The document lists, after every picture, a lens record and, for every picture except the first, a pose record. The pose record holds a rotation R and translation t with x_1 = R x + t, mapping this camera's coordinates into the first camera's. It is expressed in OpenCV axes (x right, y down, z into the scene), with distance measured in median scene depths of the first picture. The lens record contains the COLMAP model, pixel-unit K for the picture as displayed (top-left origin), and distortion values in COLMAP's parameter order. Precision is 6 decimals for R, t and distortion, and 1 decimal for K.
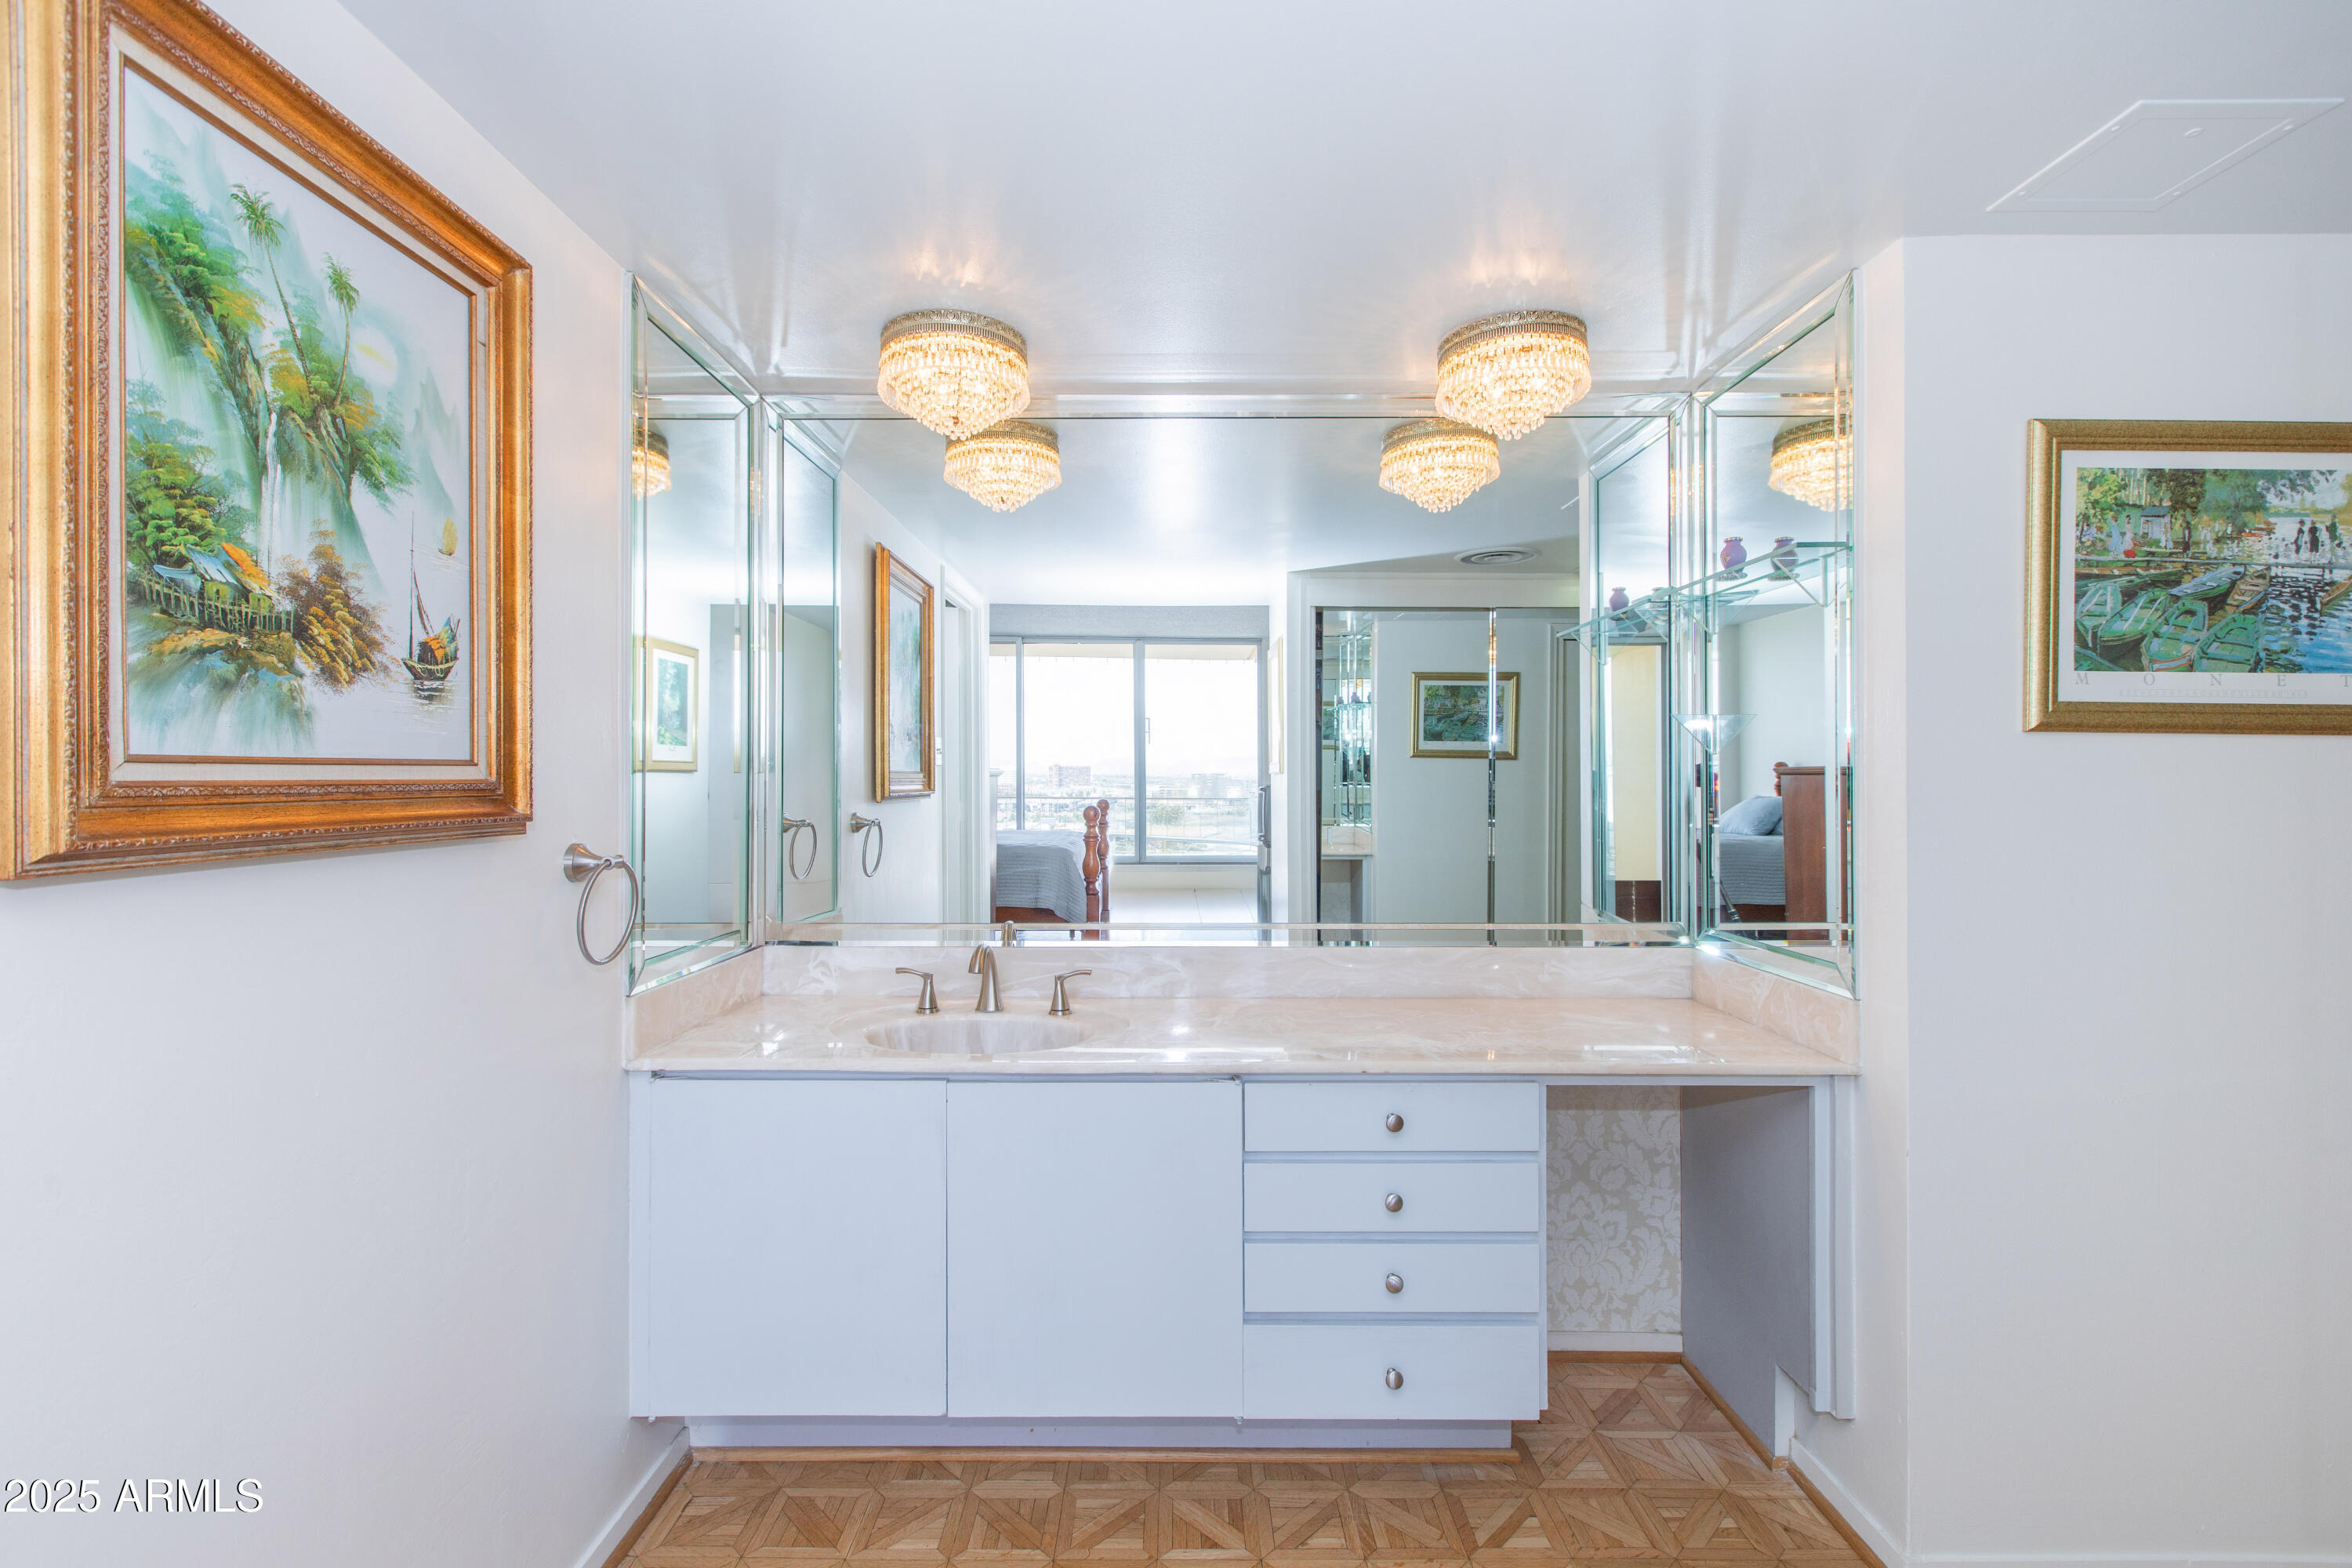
lens RADIAL K [[1022.6, 0, 1175.8], [0, 1022.6, 773.2], [0, 0, 1]] dist [0.001235, -0.000665]
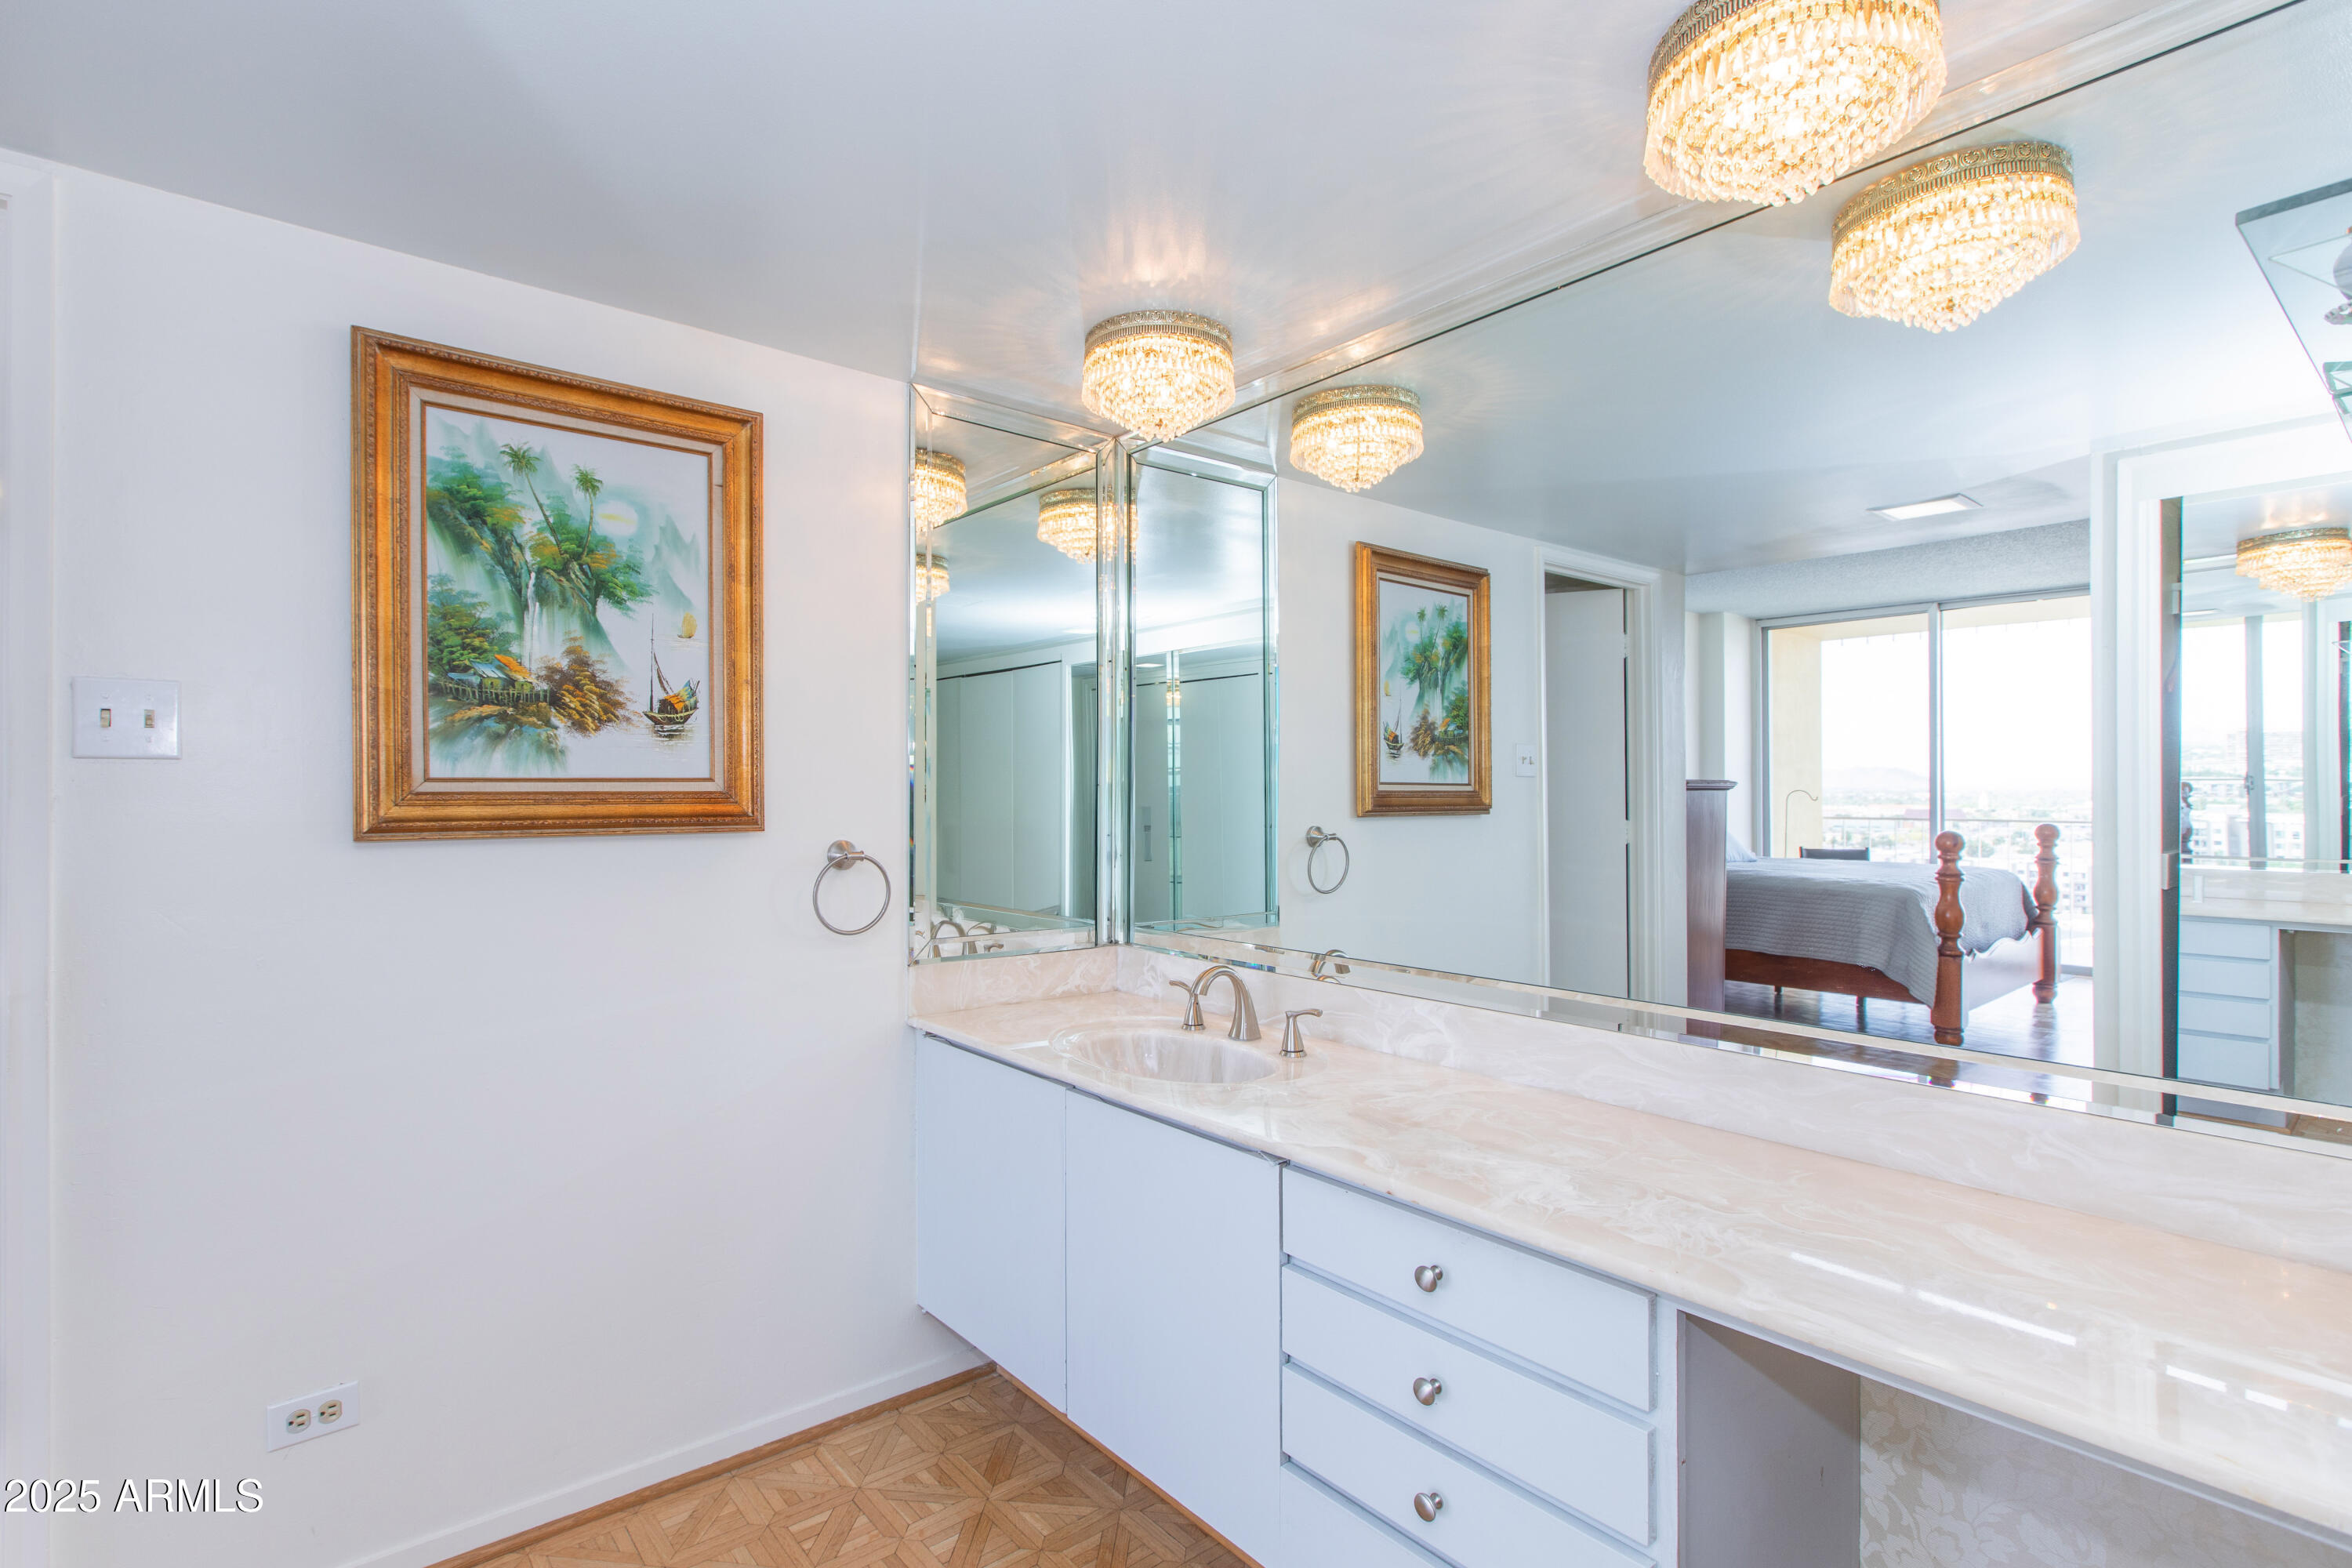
lens RADIAL K [[1092.5, 0, 1171.7], [0, 1092.5, 802.1], [0, 0, 1]] dist [0.000126, 0.001536]
pose [[0.623771, -0.002727, -0.781603, 1.136975], [0.008970, 0.999953, 0.003670, 0.026227], [0.781556, -0.009300, 0.623766, 0.678323]]
